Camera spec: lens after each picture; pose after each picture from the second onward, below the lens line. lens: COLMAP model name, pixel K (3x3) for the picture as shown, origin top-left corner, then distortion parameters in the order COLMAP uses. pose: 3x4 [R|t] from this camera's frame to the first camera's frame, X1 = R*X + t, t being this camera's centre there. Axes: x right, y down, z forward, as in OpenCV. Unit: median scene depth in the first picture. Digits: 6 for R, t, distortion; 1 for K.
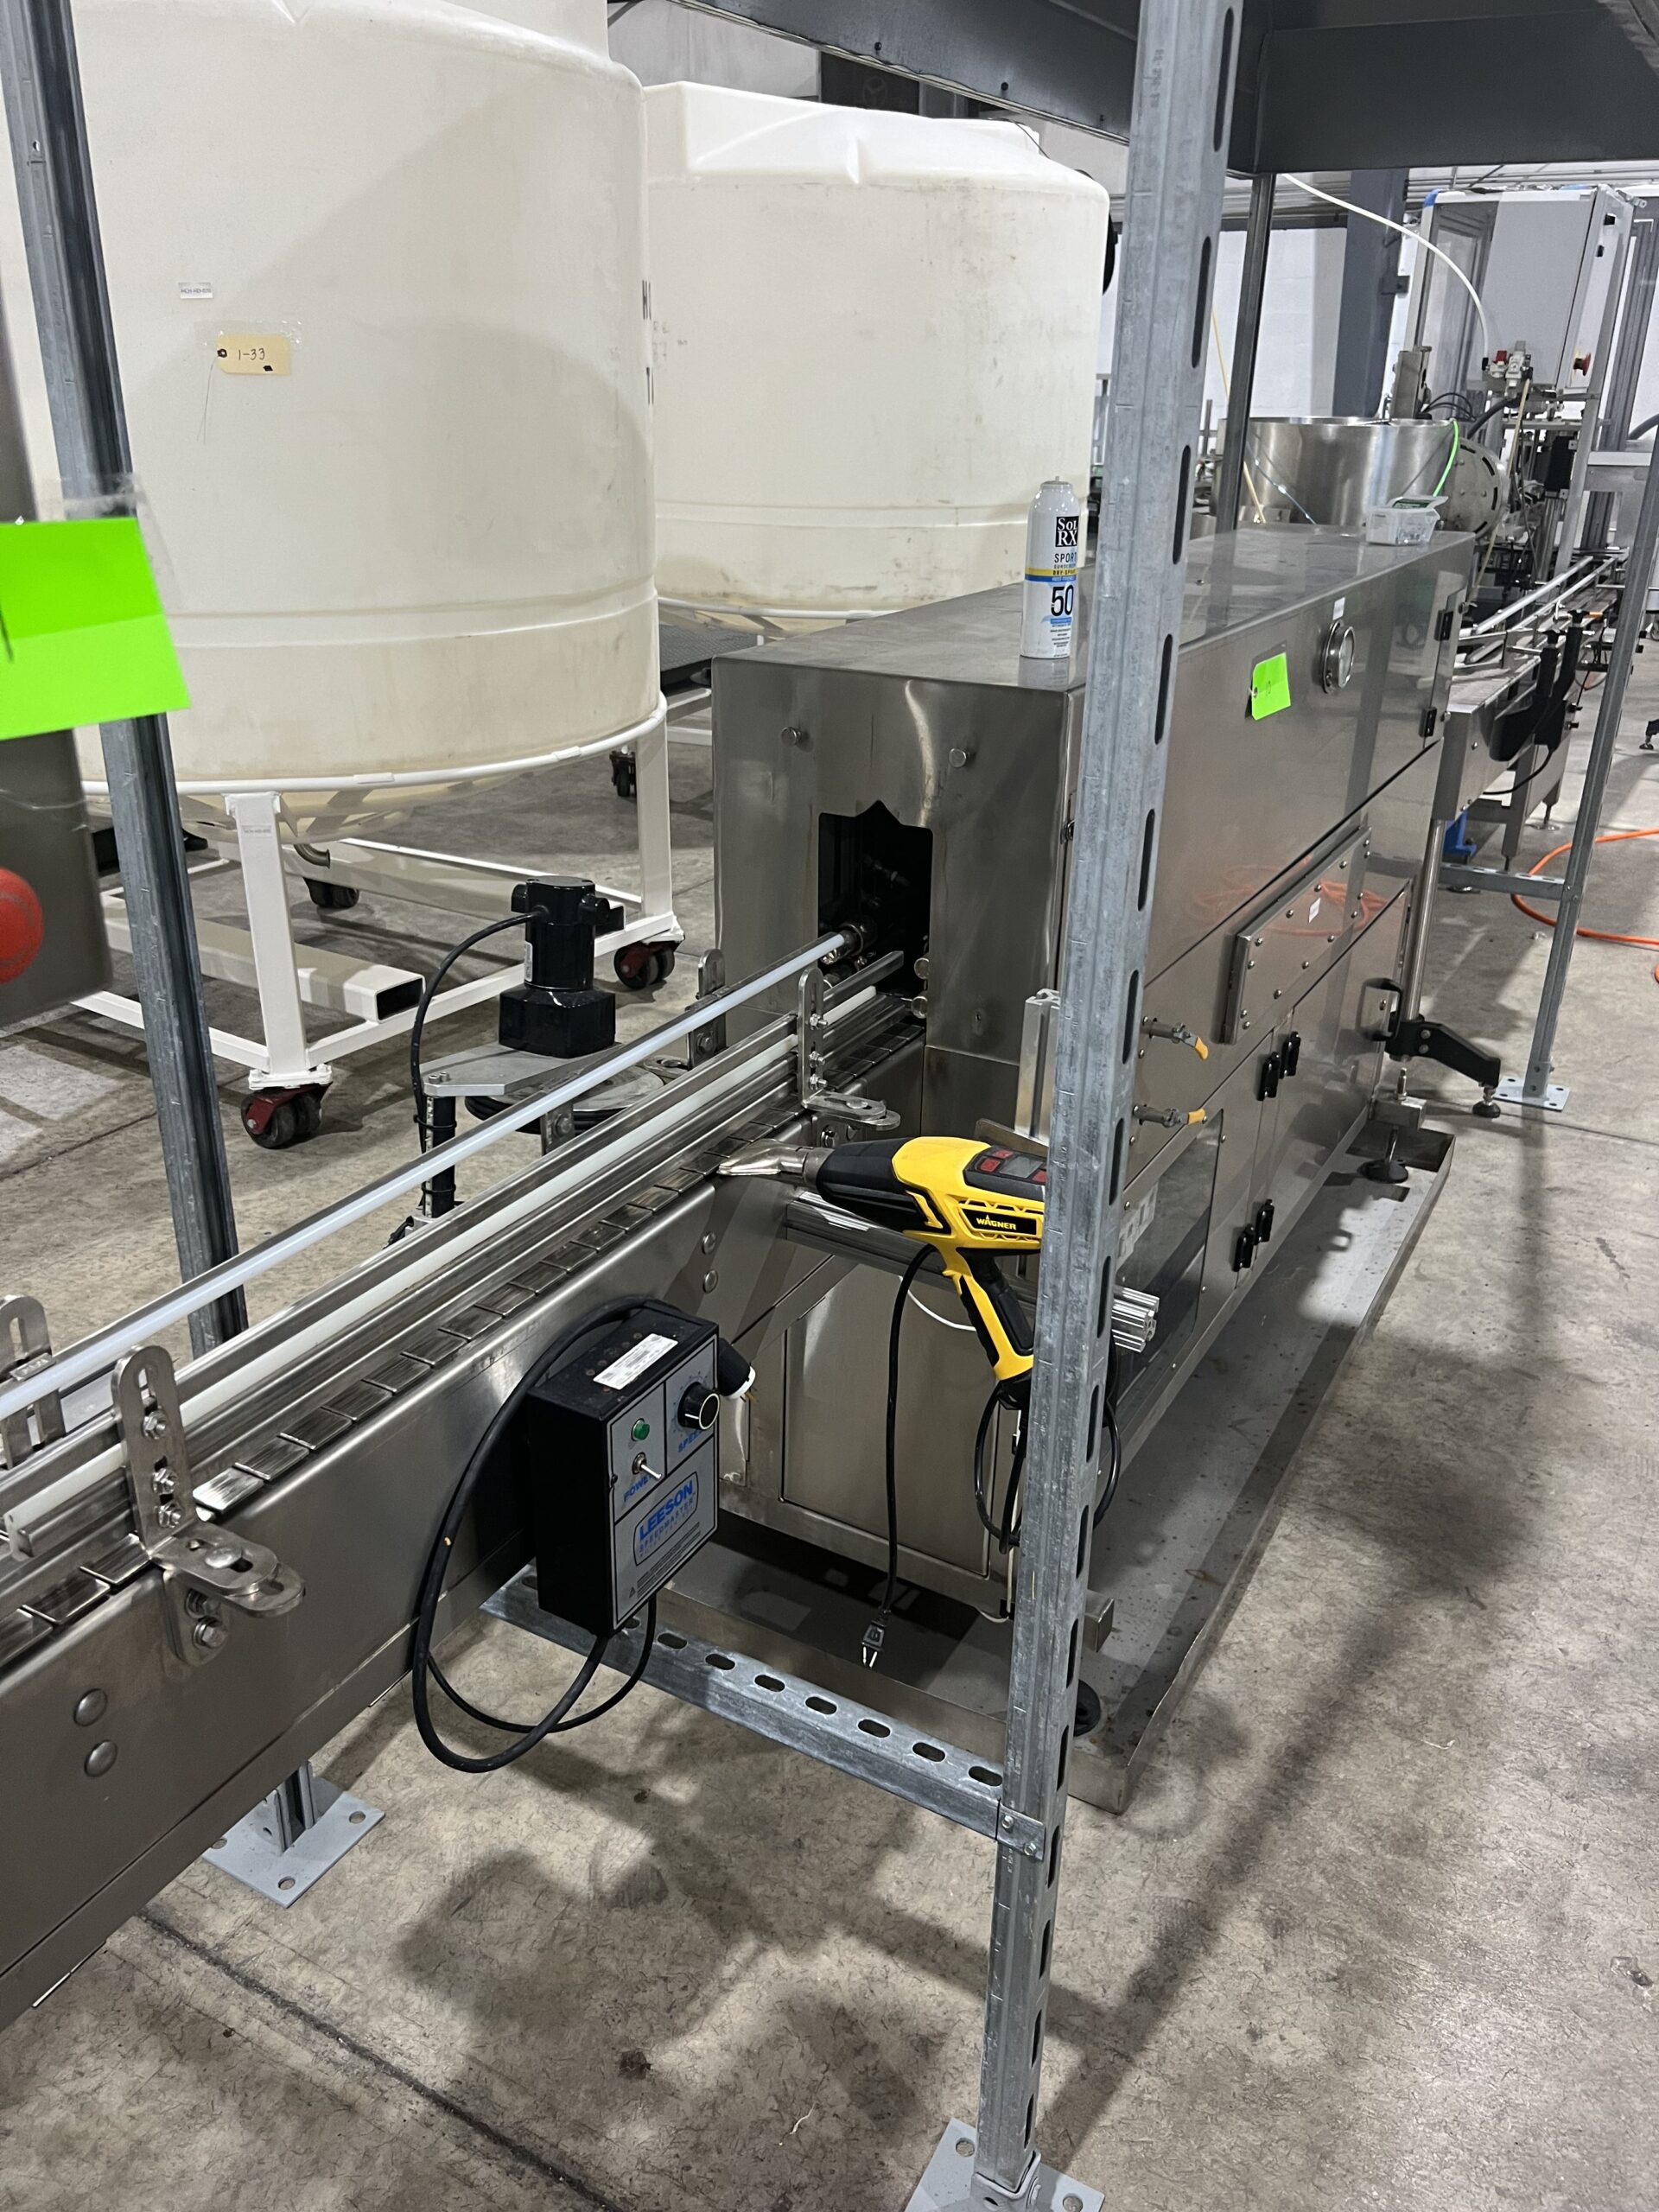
lens RADIAL K [[1689.5, 0, 829.5], [0, 1689.5, 1106.0], [0, 0, 1]] dist [0.013014, -0.002137]
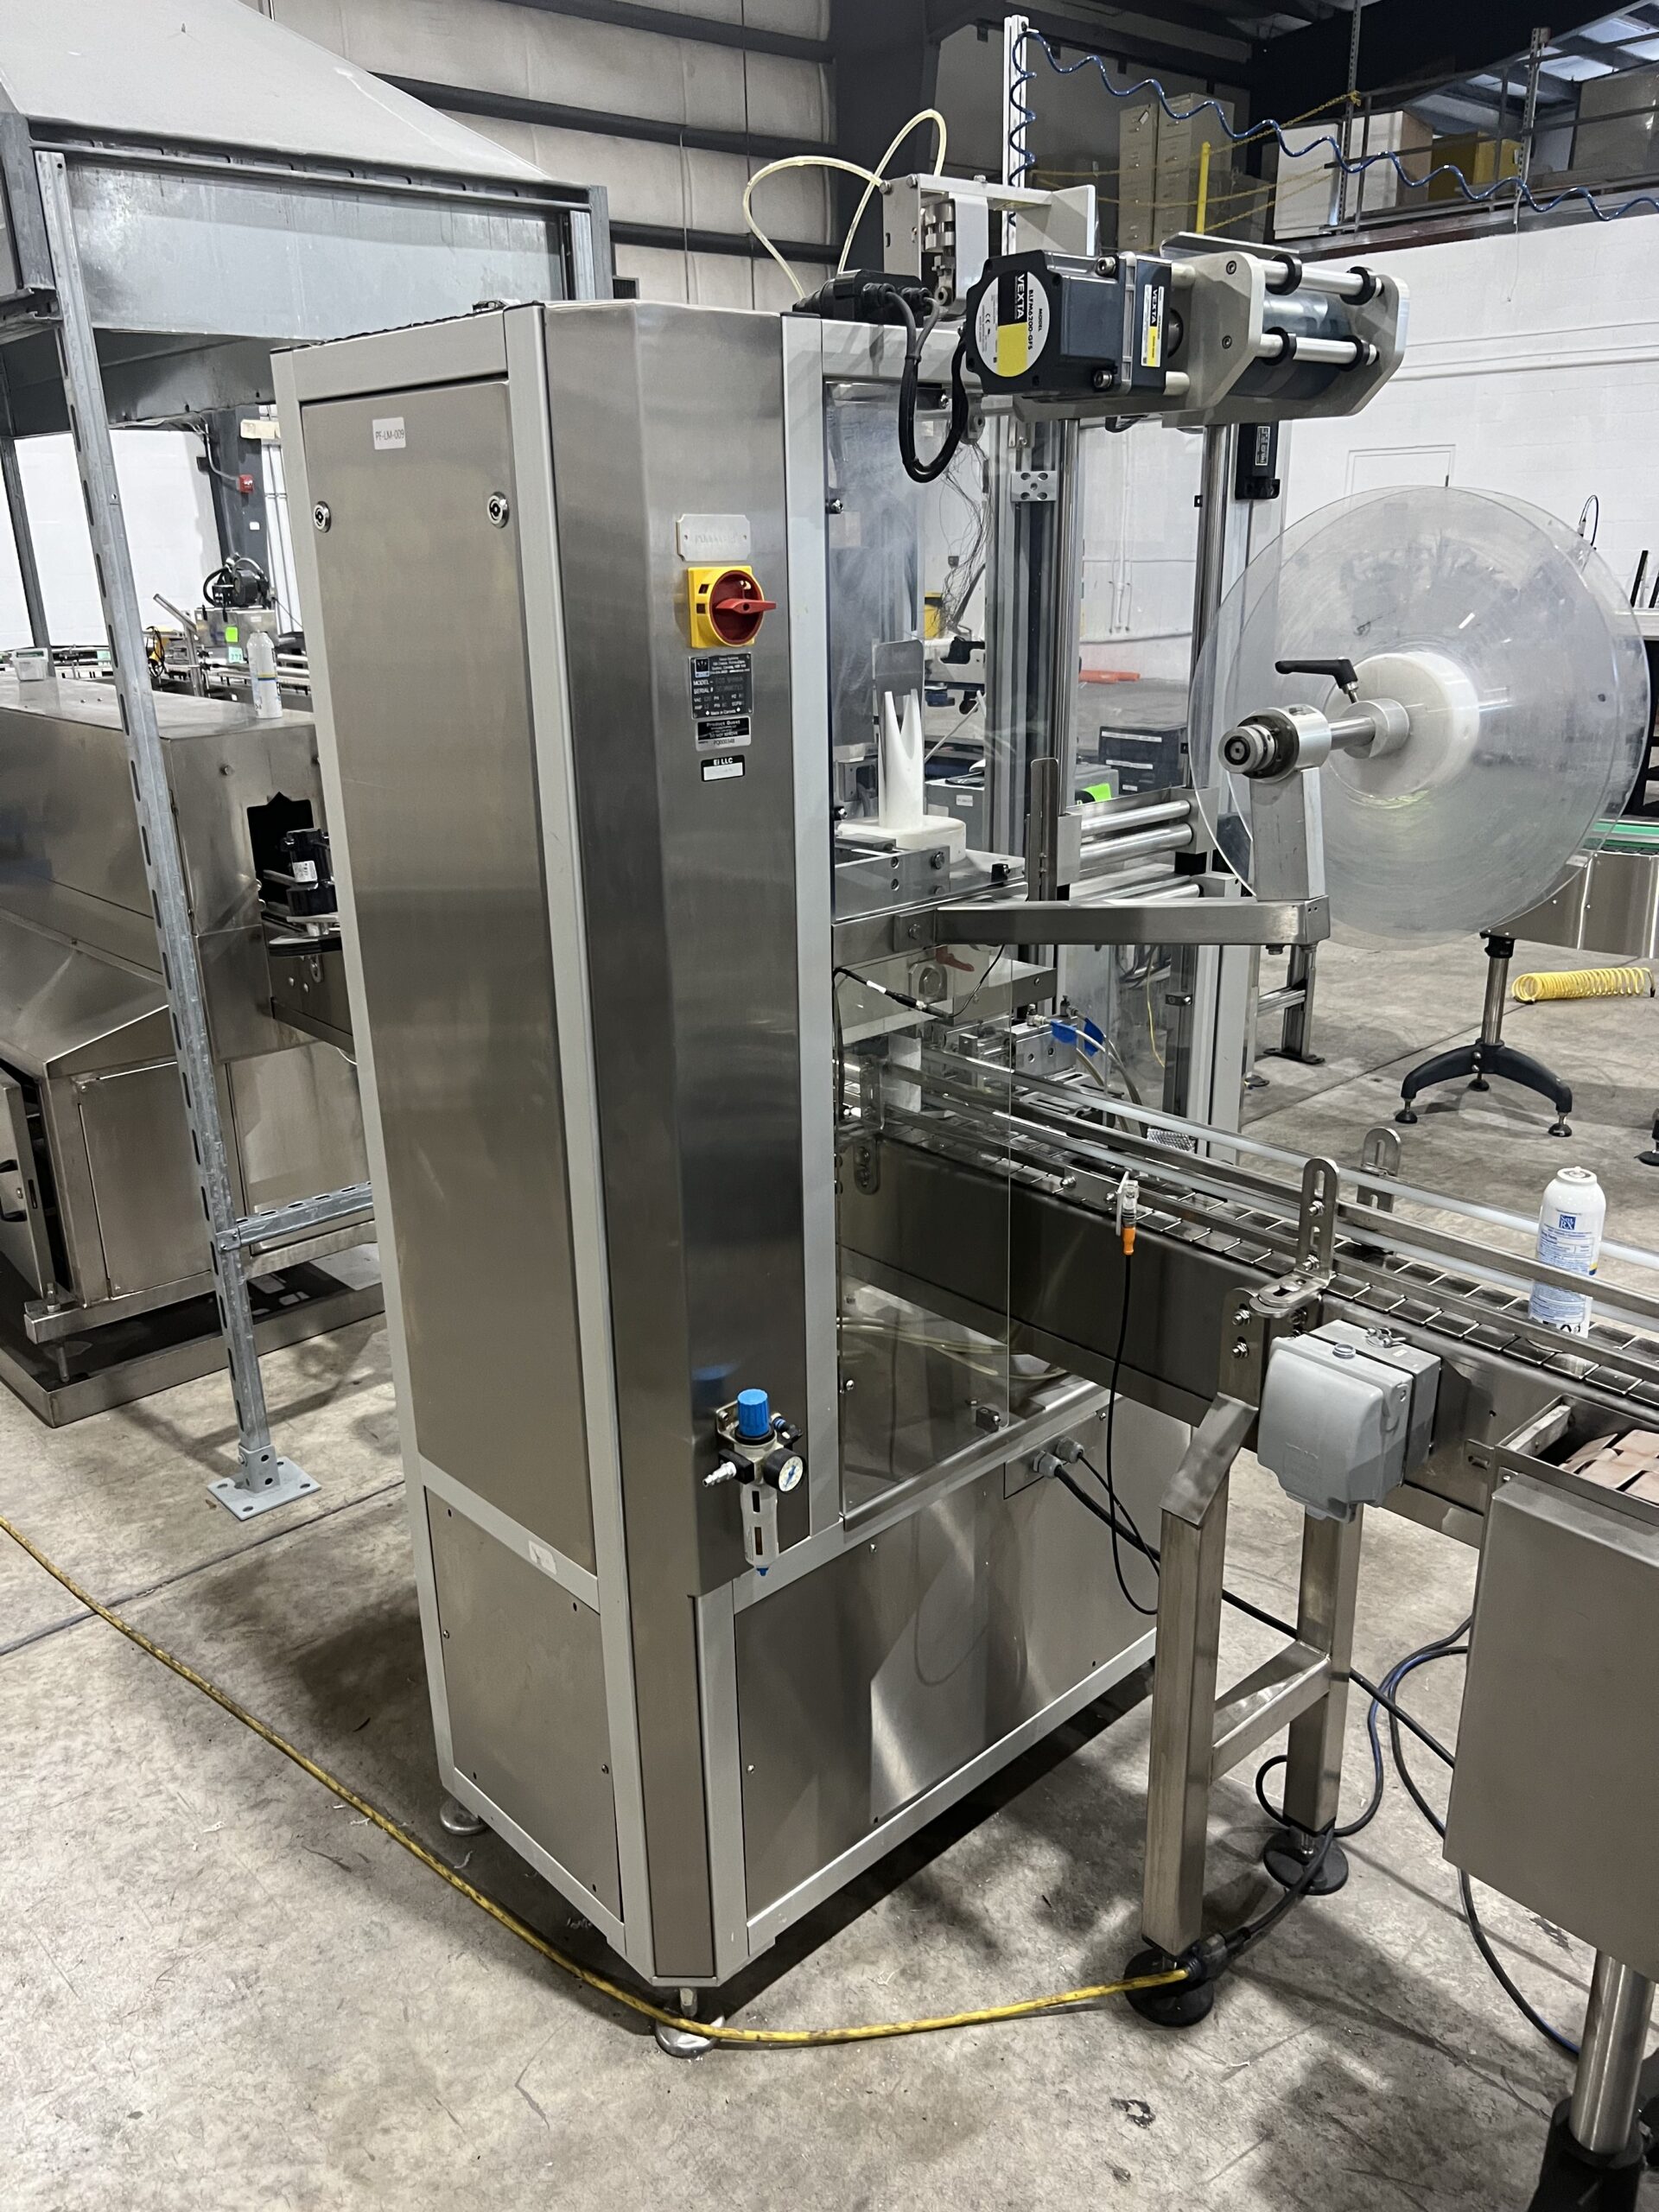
lens RADIAL K [[1670.6, 0, 819.6], [0, 1670.6, 1116.8], [0, 0, 1]] dist [0.011156, -0.002323]
pose [[0.306039, -0.339106, 0.889577, -1.472423], [0.407284, 0.891220, 0.199616, 0.020239], [-0.860500, 0.301220, 0.410860, -0.197261]]
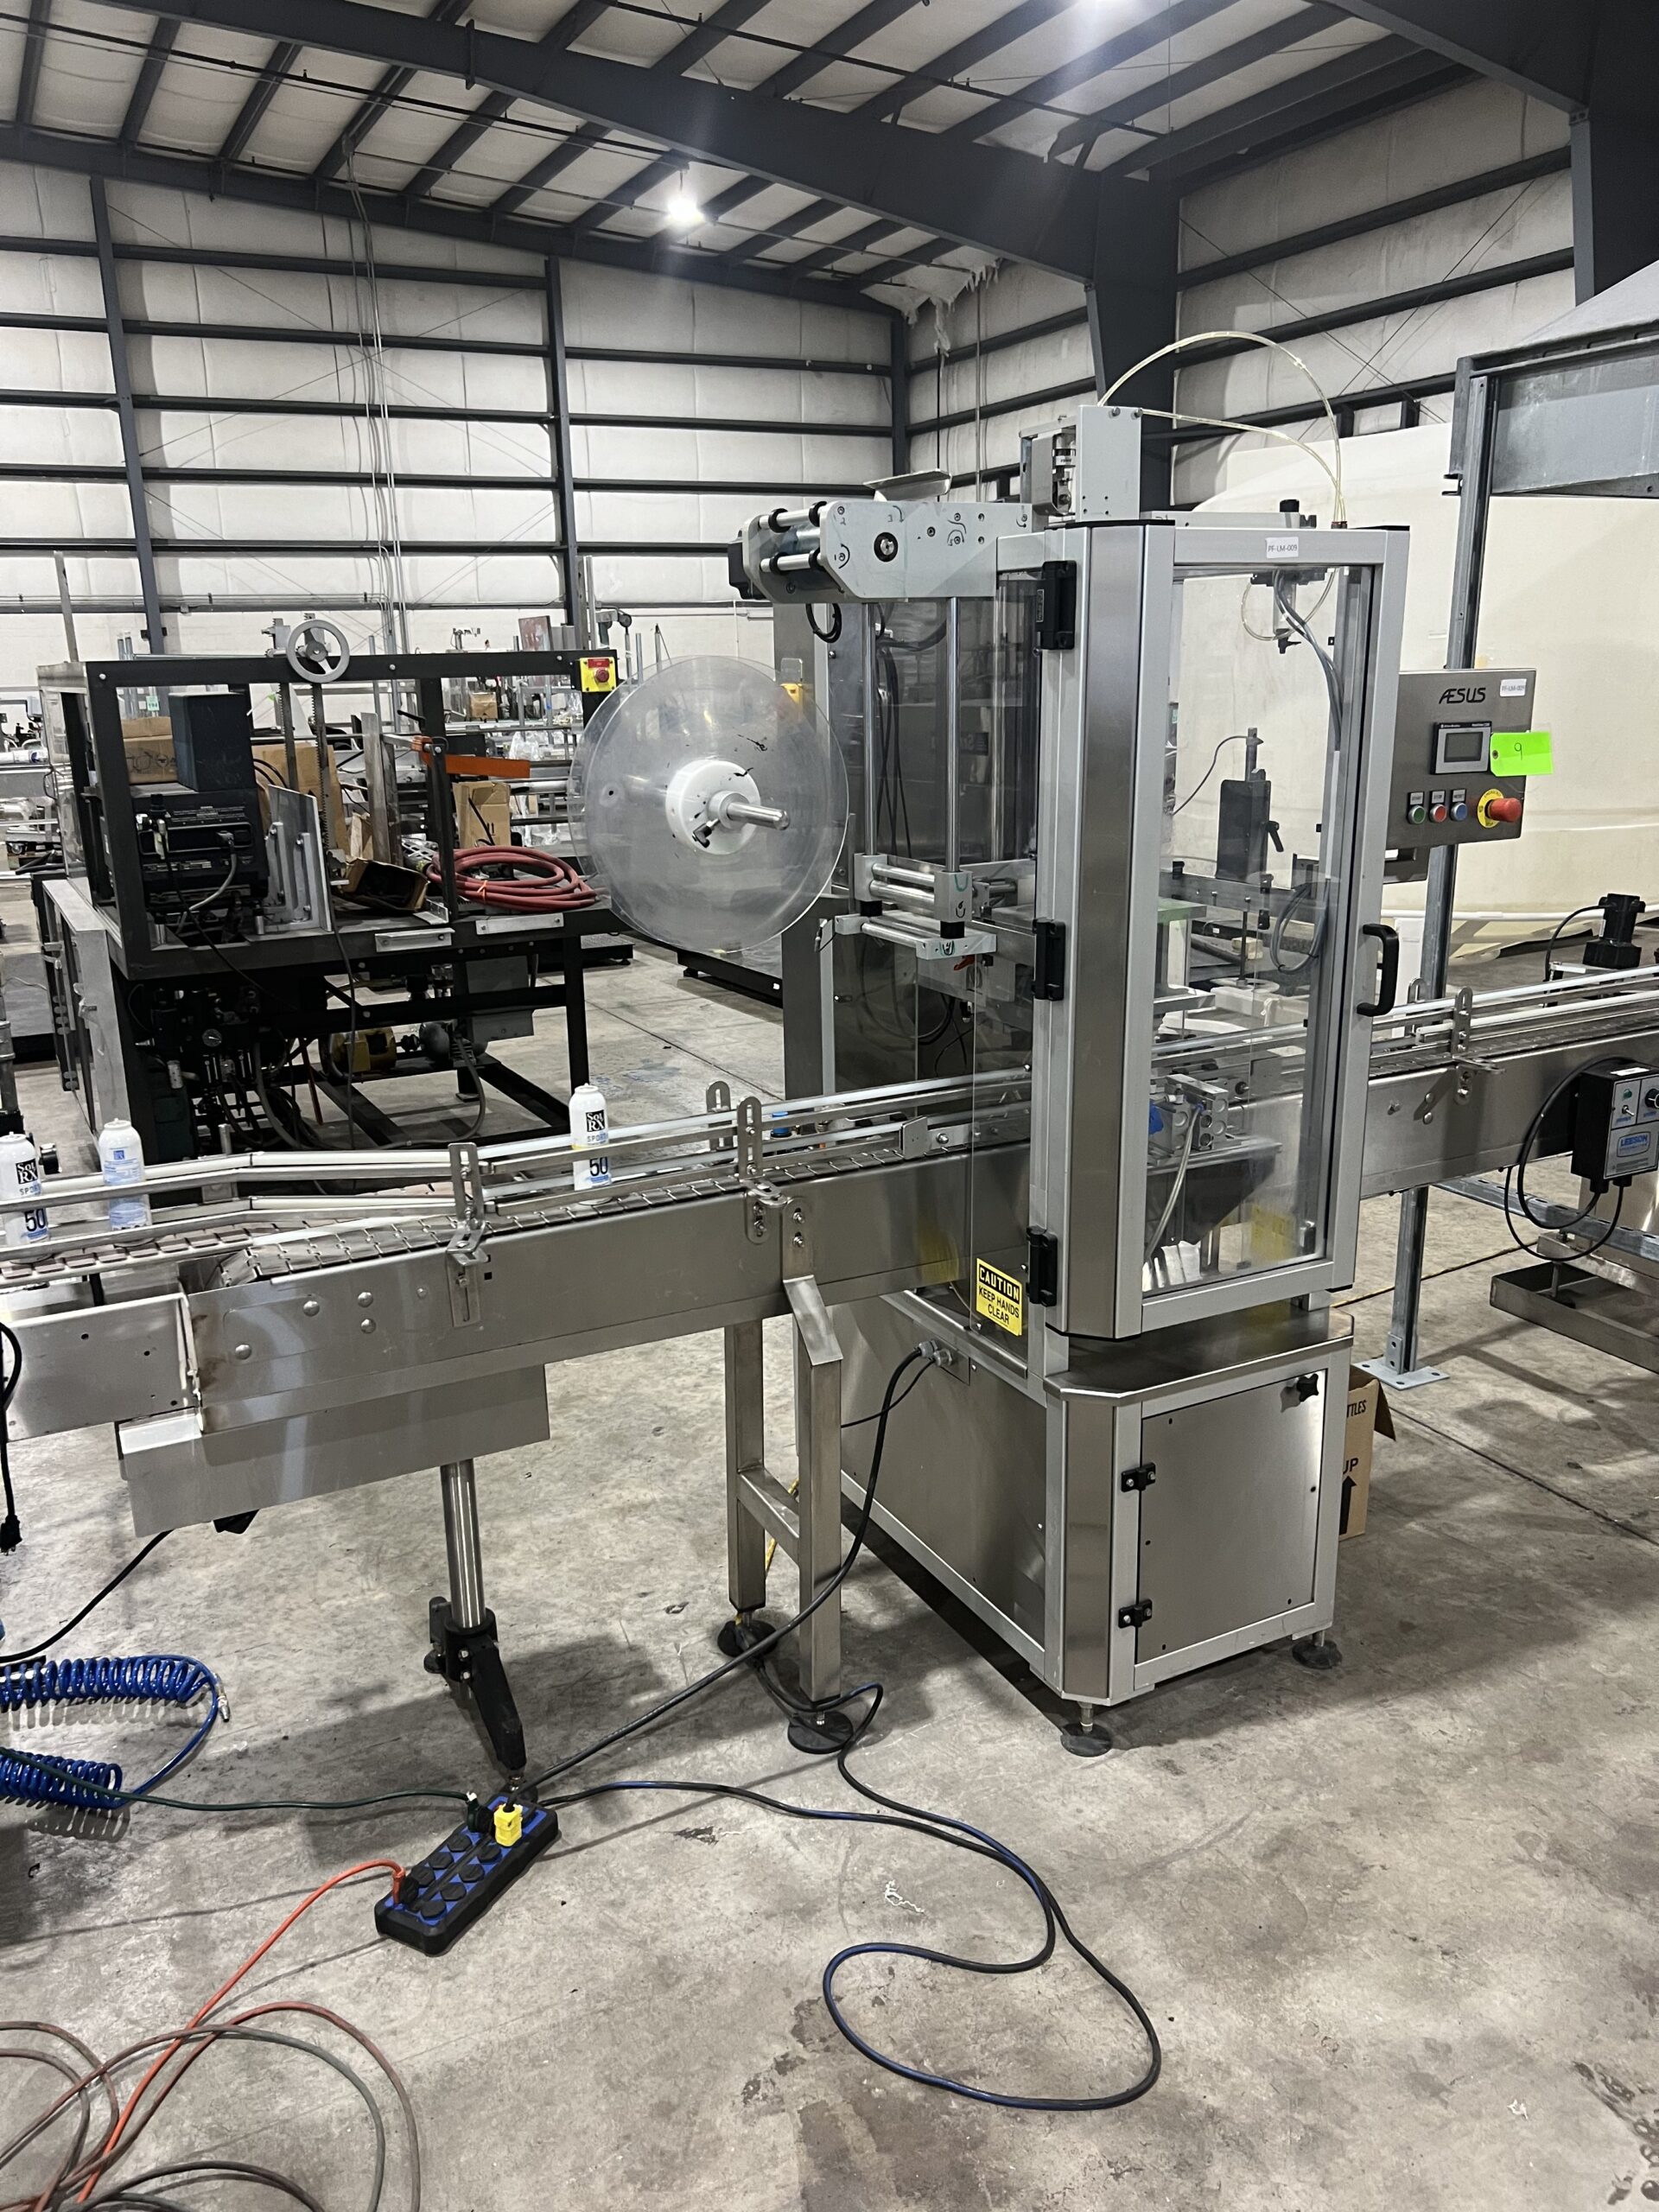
lens RADIAL K [[1689.5, 0, 829.5], [0, 1689.5, 1106.0], [0, 0, 1]] dist [0.013014, -0.002137]
pose [[0.833377, 0.114534, -0.540707, 0.173520], [-0.192729, 0.977109, -0.090074, 0.445248], [0.518013, 0.179275, 0.836375, -1.132616]]
